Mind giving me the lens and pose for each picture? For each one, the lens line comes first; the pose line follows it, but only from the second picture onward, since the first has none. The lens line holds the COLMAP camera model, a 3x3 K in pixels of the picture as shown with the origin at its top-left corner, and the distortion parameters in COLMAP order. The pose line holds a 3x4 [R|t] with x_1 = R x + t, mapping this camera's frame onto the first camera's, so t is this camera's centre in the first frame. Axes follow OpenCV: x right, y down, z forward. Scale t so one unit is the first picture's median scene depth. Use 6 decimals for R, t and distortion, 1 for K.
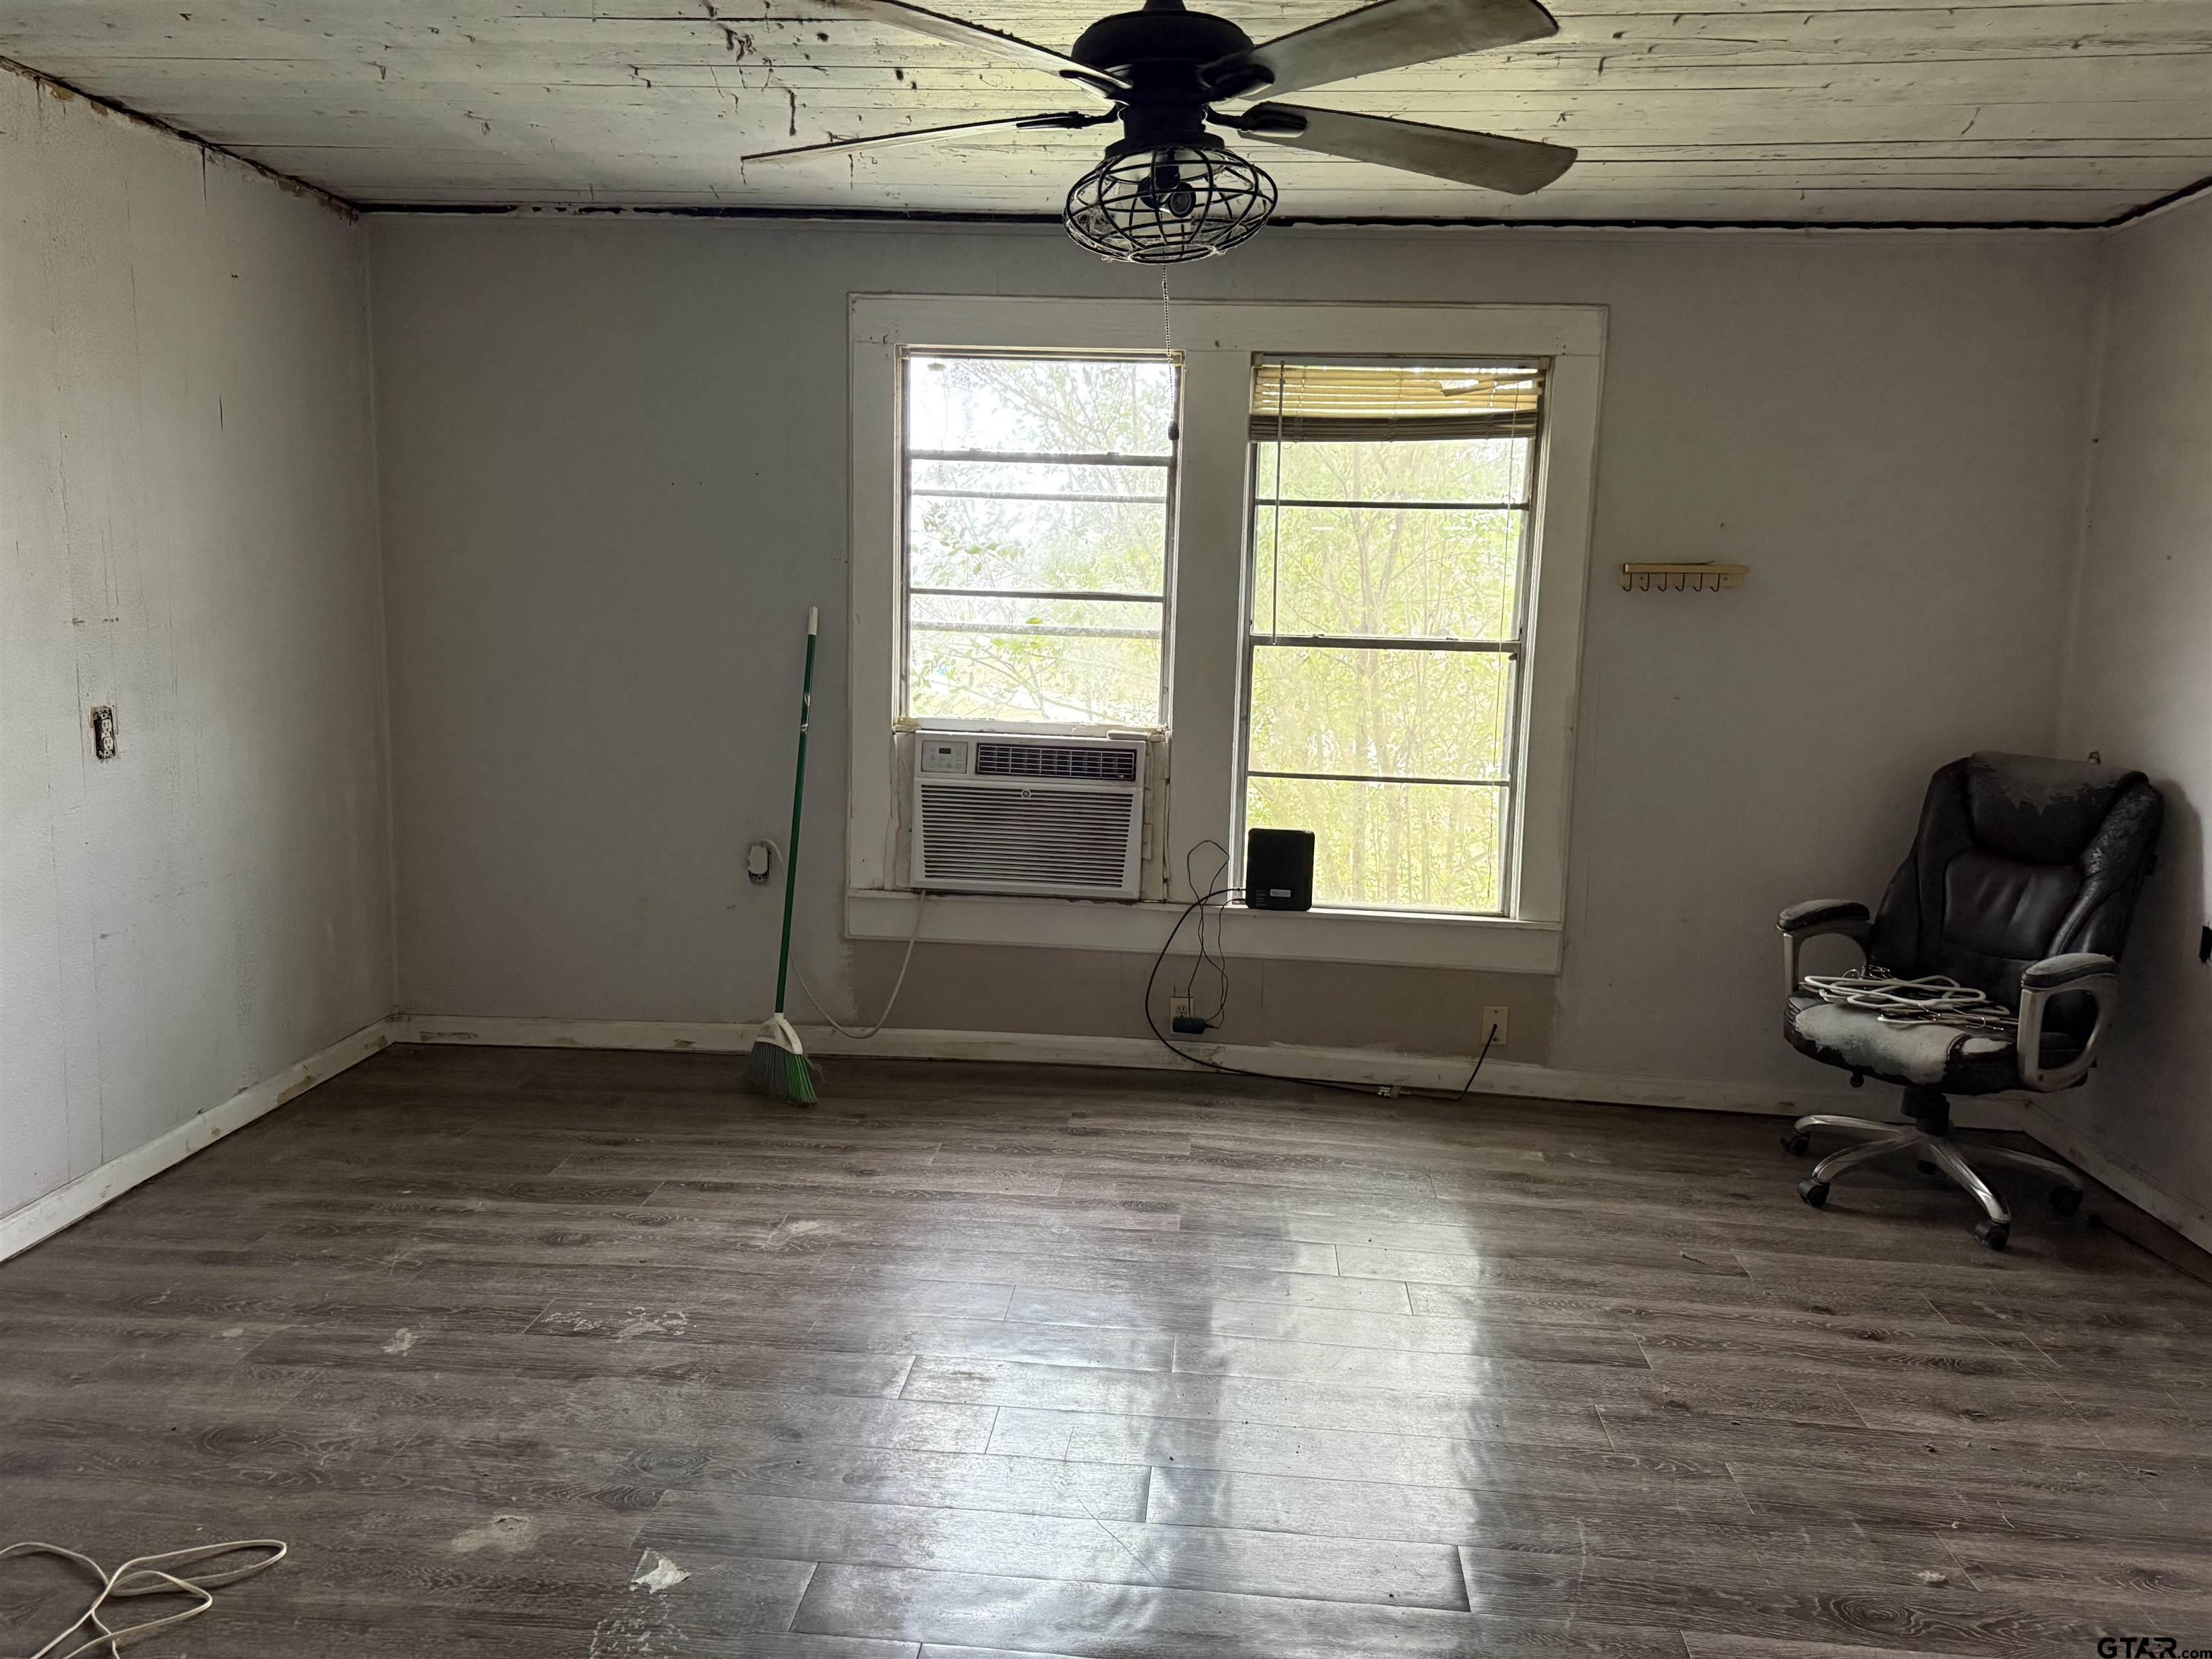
lens RADIAL K [[1578.3, 0, 1104.6], [0, 1578.3, 832.0], [0, 0, 1]] dist [0.005654, -0.002085]
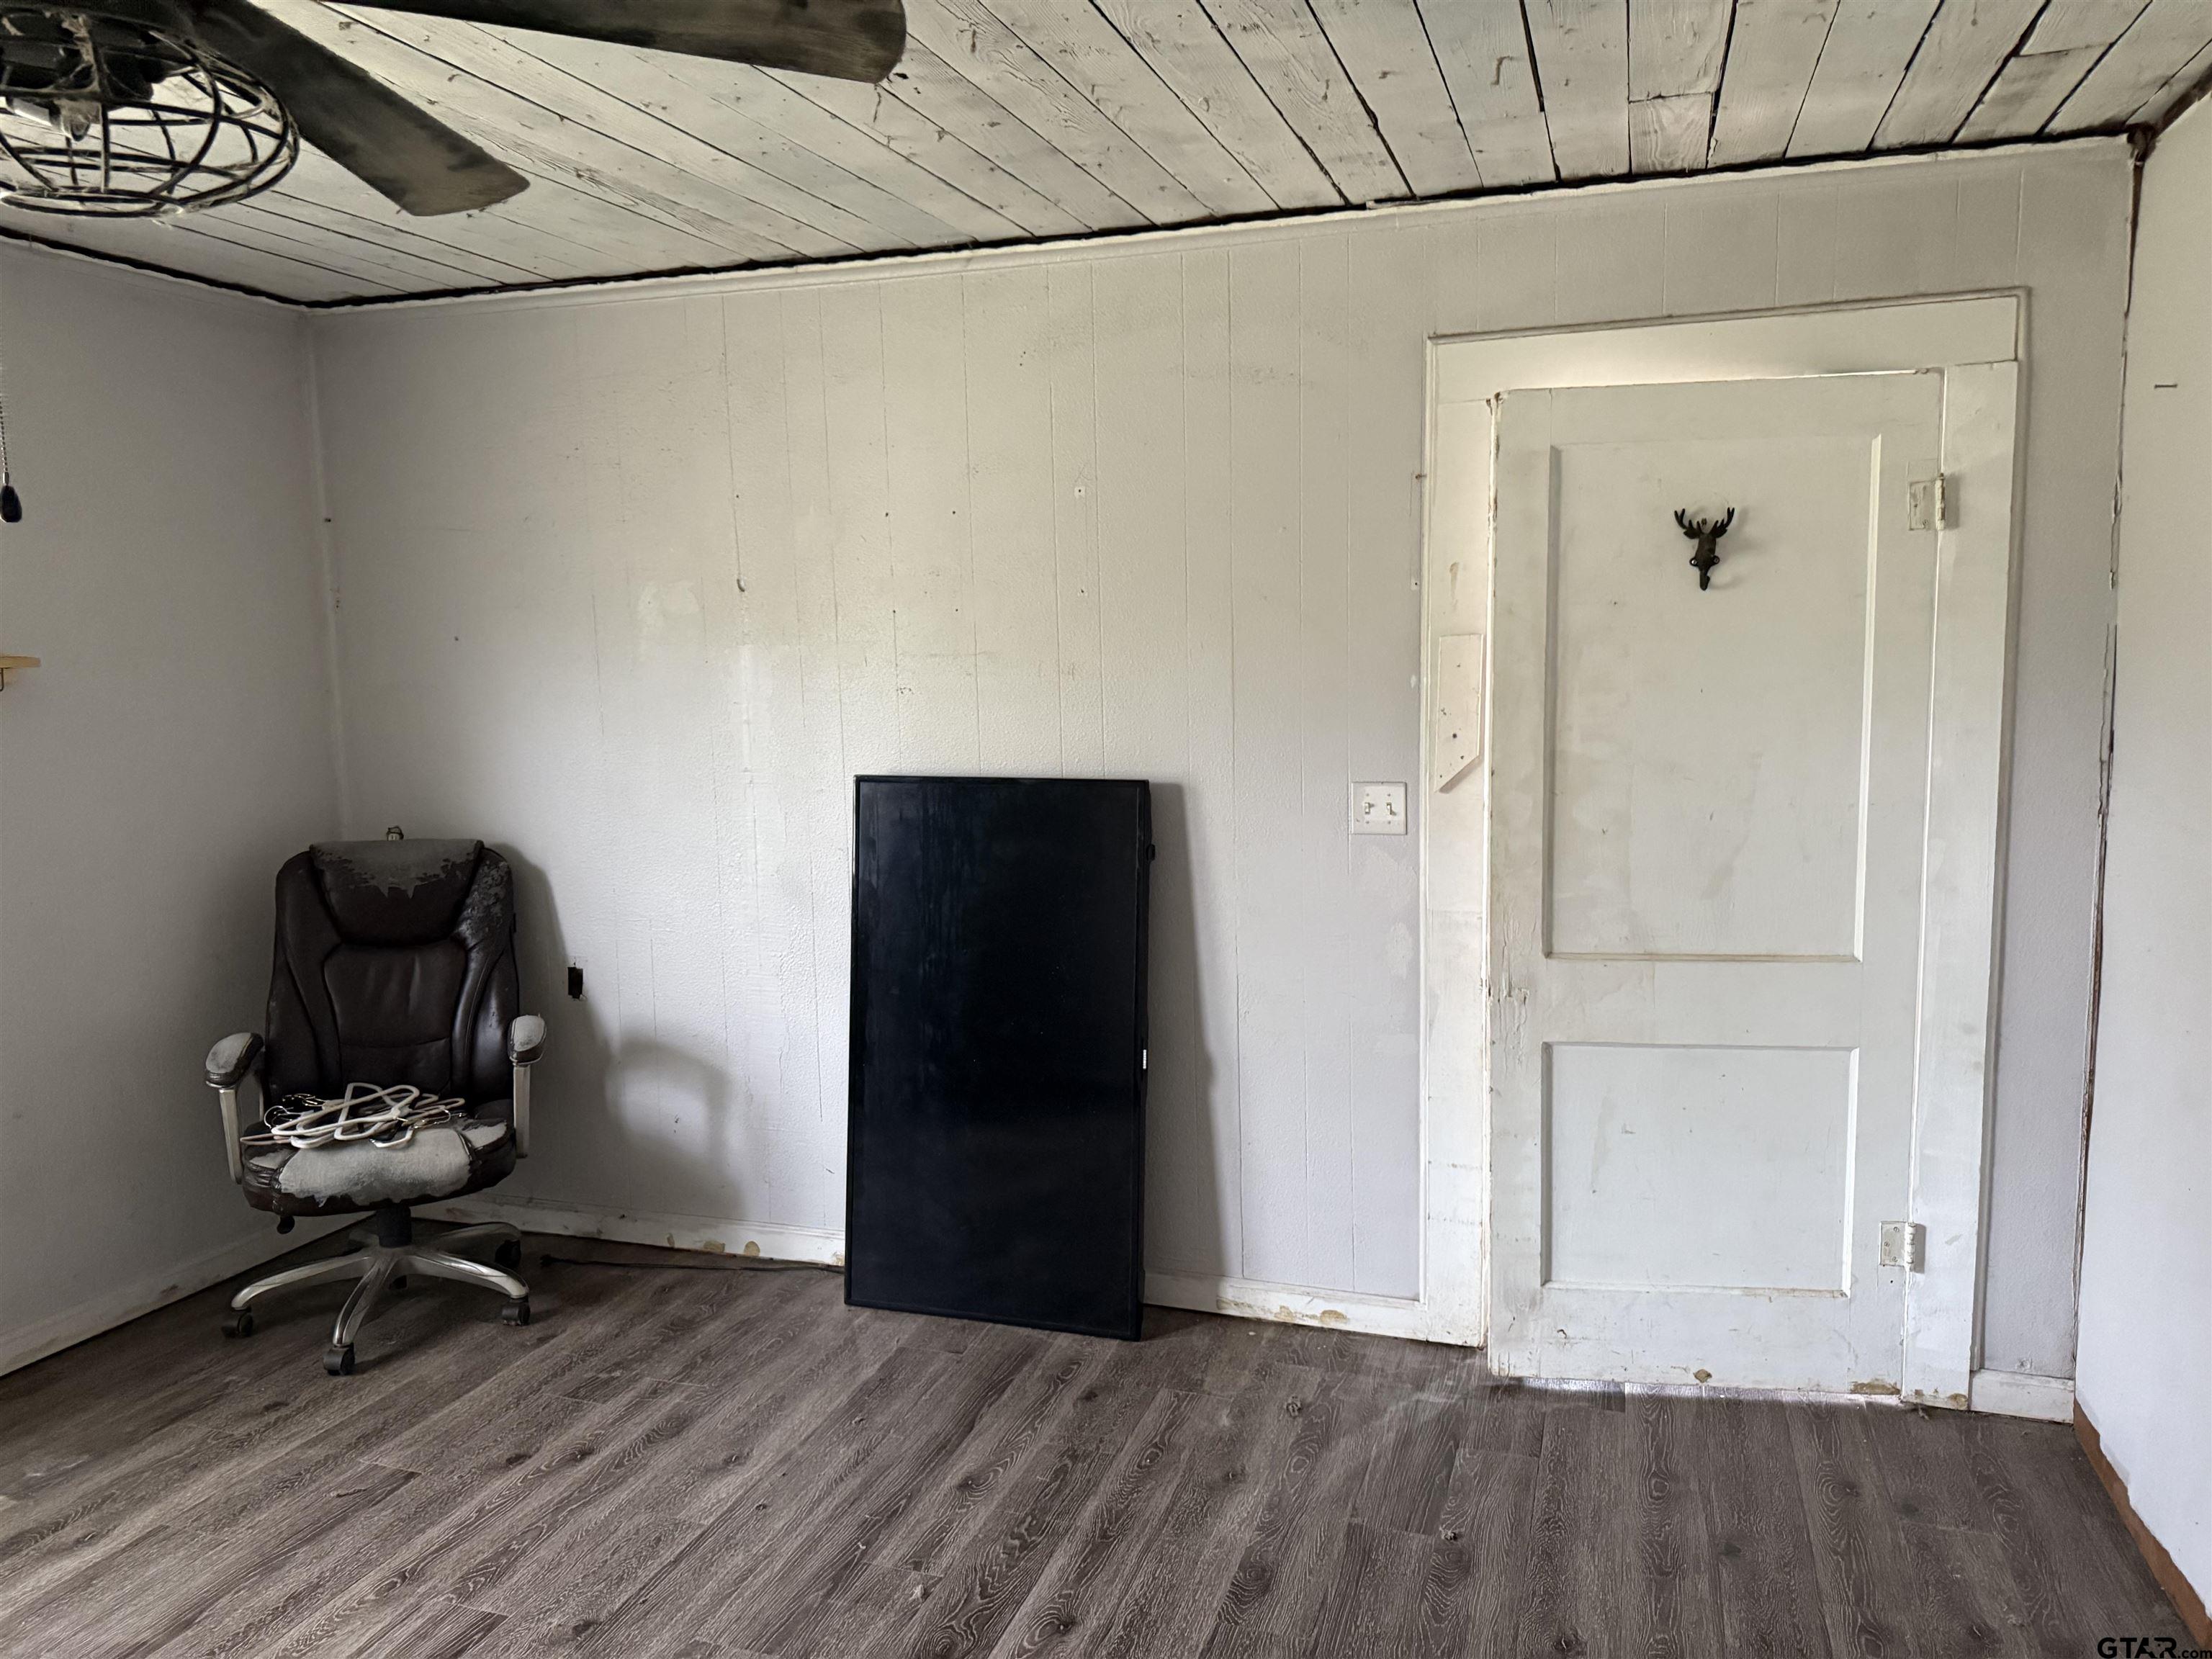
lens RADIAL K [[1578.3, 0, 1108.0], [0, 1578.3, 825.7], [0, 0, 1]] dist [0.005654, -0.002085]
pose [[0.222302, -0.138662, 0.965067, -0.288980], [0.158488, 0.981809, 0.104560, -0.097378], [-0.962010, 0.129707, 0.240234, 0.358661]]
